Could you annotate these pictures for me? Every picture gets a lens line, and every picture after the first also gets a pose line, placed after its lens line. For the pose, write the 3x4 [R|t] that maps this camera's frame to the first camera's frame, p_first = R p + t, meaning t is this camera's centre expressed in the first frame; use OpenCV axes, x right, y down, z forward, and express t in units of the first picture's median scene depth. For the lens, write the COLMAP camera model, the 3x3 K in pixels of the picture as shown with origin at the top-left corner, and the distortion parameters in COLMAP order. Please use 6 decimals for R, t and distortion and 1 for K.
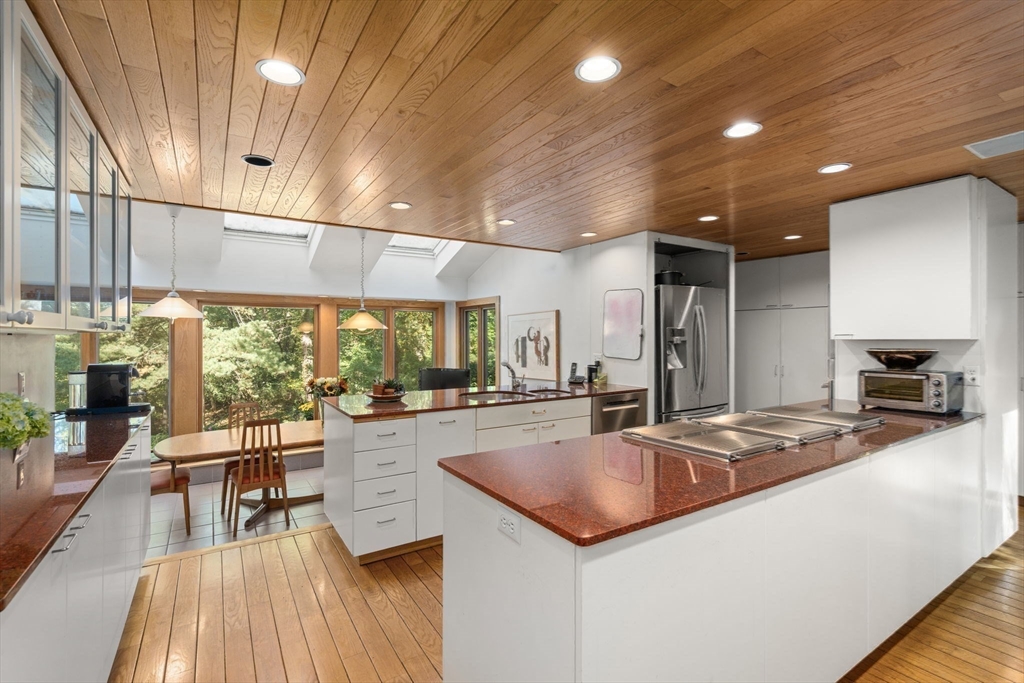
lens RADIAL K [[474.1, 0, 515.6], [0, 474.1, 335.8], [0, 0, 1]] dist [-0.001117, 0.000097]
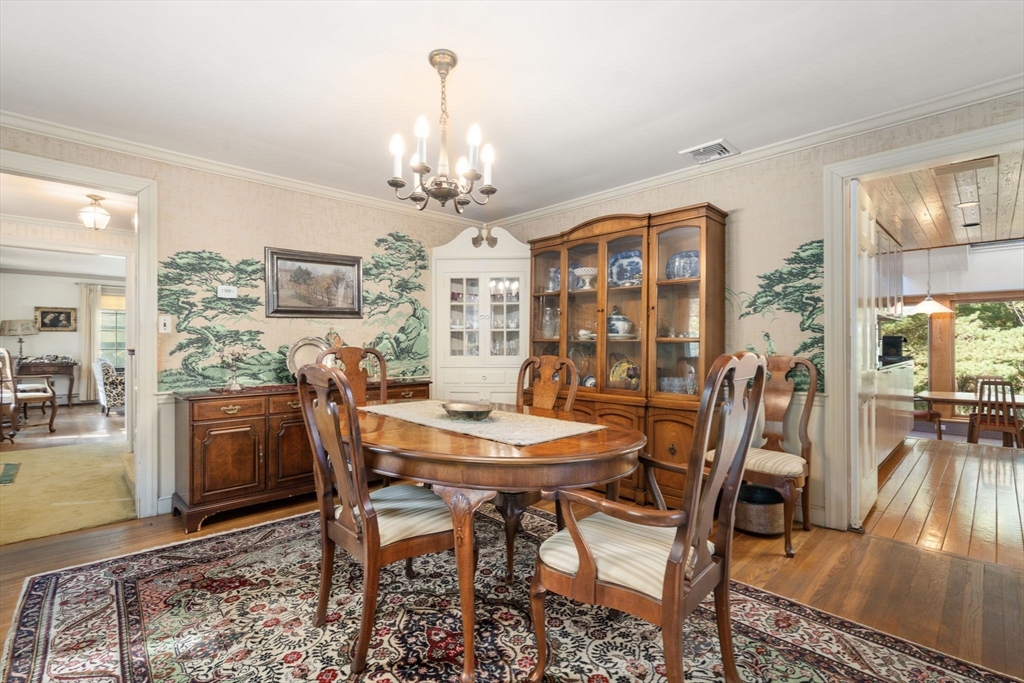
lens RADIAL K [[474.1, 0, 510.5], [0, 474.1, 340.4], [0, 0, 1]] dist [-0.001117, 0.000097]
pose [[0.203543, -0.000328, -0.979066, 0.476119], [-0.000018, 1.000000, -0.000338, 0.047969], [0.979066, 0.000086, 0.203543, -0.608427]]
